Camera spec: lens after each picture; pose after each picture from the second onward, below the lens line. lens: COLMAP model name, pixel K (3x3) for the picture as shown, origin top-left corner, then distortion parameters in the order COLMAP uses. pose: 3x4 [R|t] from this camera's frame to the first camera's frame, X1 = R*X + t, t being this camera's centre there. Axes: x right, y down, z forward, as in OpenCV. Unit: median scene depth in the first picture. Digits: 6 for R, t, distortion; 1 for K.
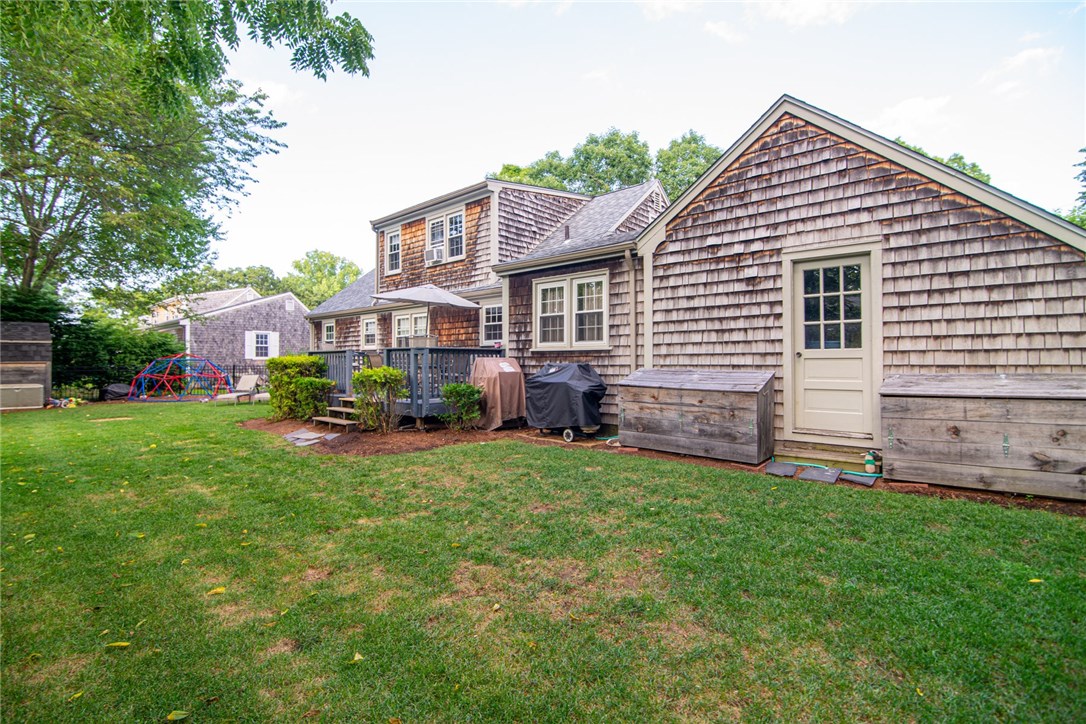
lens RADIAL K [[499.8, 0, 541.4], [0, 499.8, 359.0], [0, 0, 1]] dist [-0.016576, -0.000015]
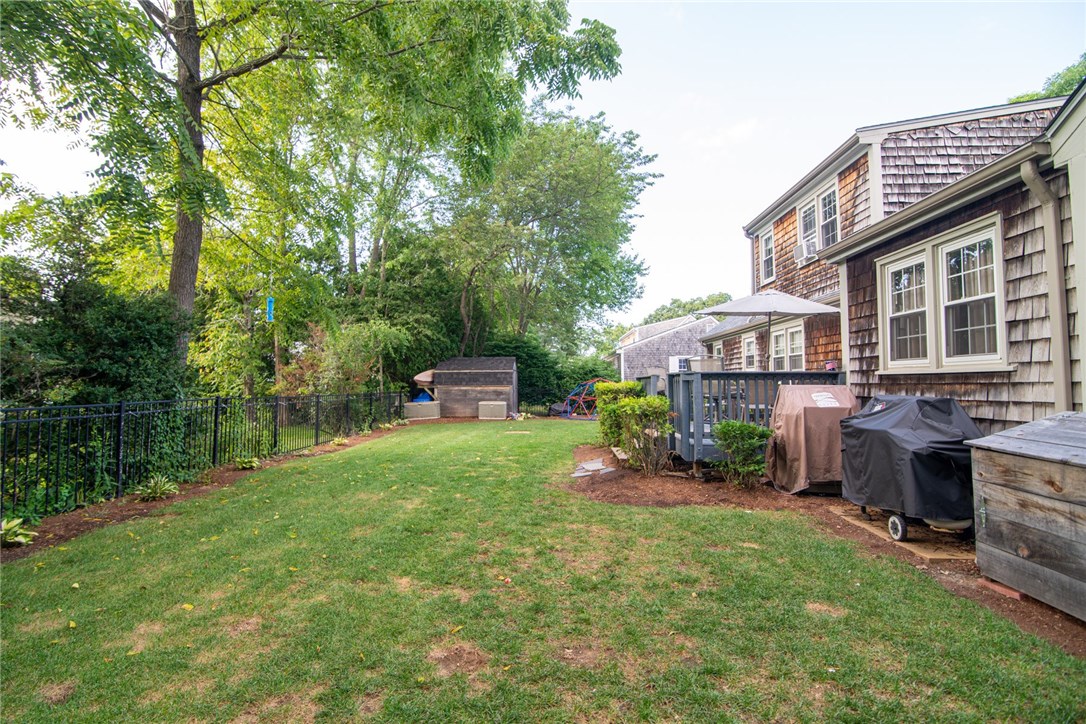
lens RADIAL K [[504.2, 0, 522.0], [0, 504.2, 355.5], [0, 0, 1]] dist [-0.018191, -0.000478]
pose [[0.602242, -0.042407, -0.797186, 0.149410], [0.002004, 0.998665, -0.051611, -0.005855], [0.798311, 0.029485, 0.601523, 0.197112]]
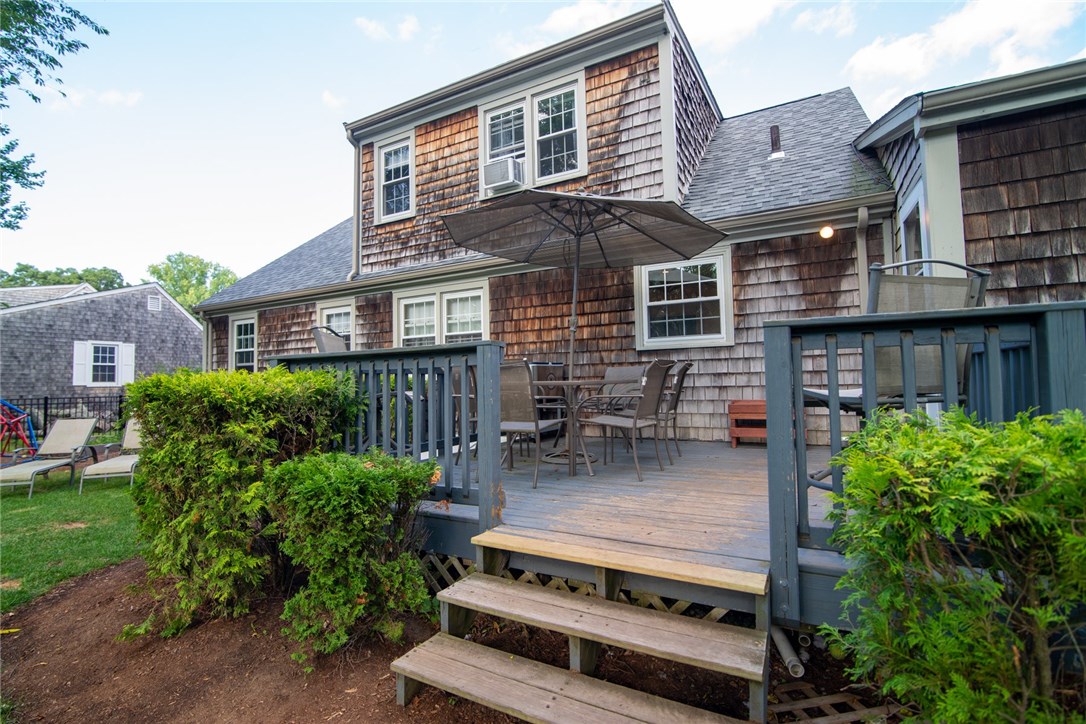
lens RADIAL K [[499.8, 0, 541.4], [0, 499.8, 359.0], [0, 0, 1]] dist [-0.016576, -0.000015]
pose [[0.977087, -0.005765, 0.212764, -0.314841], [0.014814, 0.999051, -0.040965, 0.000898], [-0.212326, 0.043178, 0.976244, 0.556039]]
